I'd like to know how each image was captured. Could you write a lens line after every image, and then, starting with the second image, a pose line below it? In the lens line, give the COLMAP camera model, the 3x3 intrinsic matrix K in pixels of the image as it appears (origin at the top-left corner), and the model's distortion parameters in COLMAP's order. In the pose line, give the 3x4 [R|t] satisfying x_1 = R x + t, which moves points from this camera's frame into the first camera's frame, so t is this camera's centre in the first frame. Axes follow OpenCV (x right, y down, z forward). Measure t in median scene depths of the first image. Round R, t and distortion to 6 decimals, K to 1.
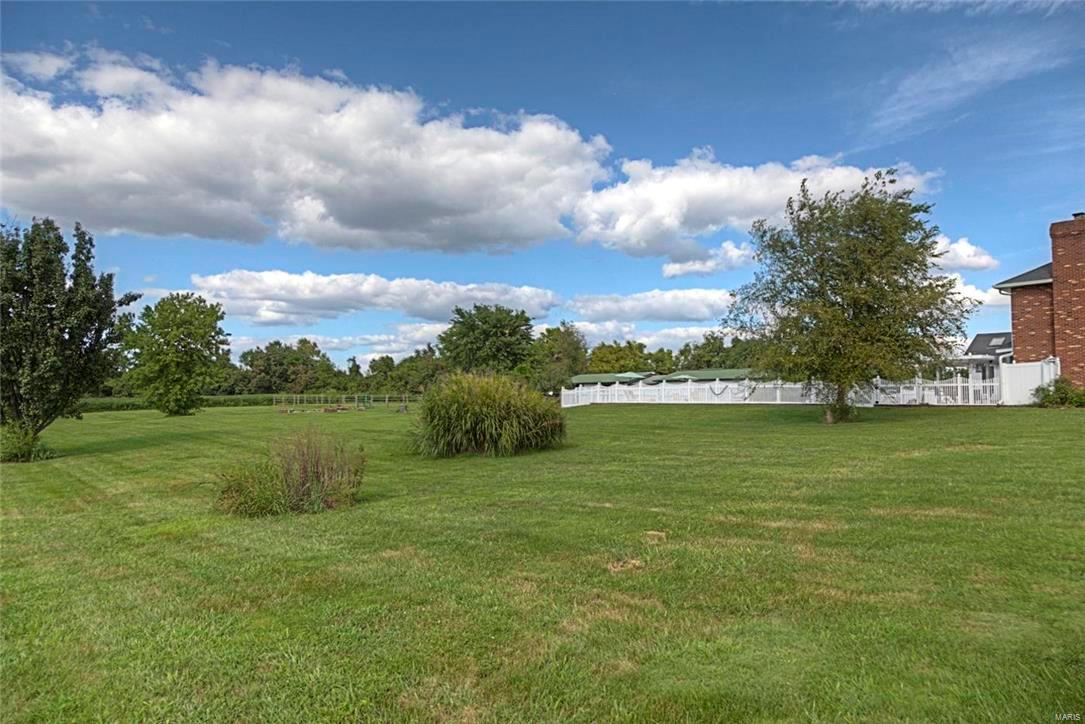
lens RADIAL K [[725.1, 0, 542.5], [0, 725.1, 362.0], [0, 0, 1]] dist [0.003975, 0.000006]
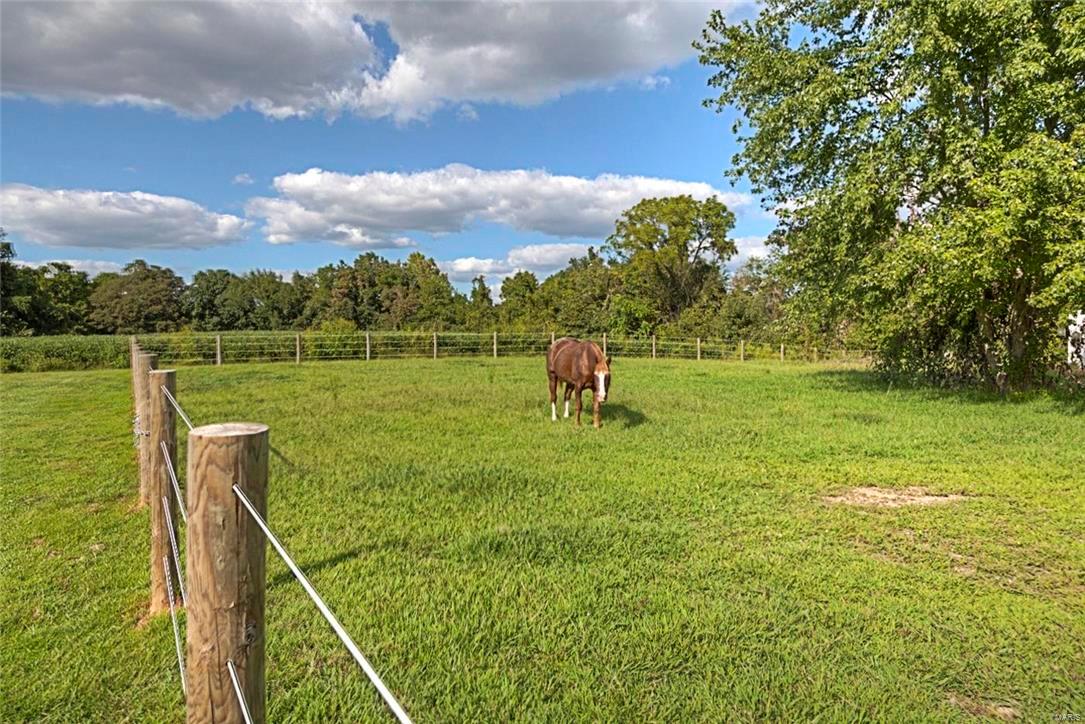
lens RADIAL K [[725.1, 0, 542.5], [0, 725.1, 362.0], [0, 0, 1]] dist [0.003975, 0.000006]
pose [[0.980082, 0.009484, -0.198367, -0.070344], [0.008385, 0.995992, 0.089049, 0.015333], [0.198416, -0.088939, 0.976074, 0.362241]]
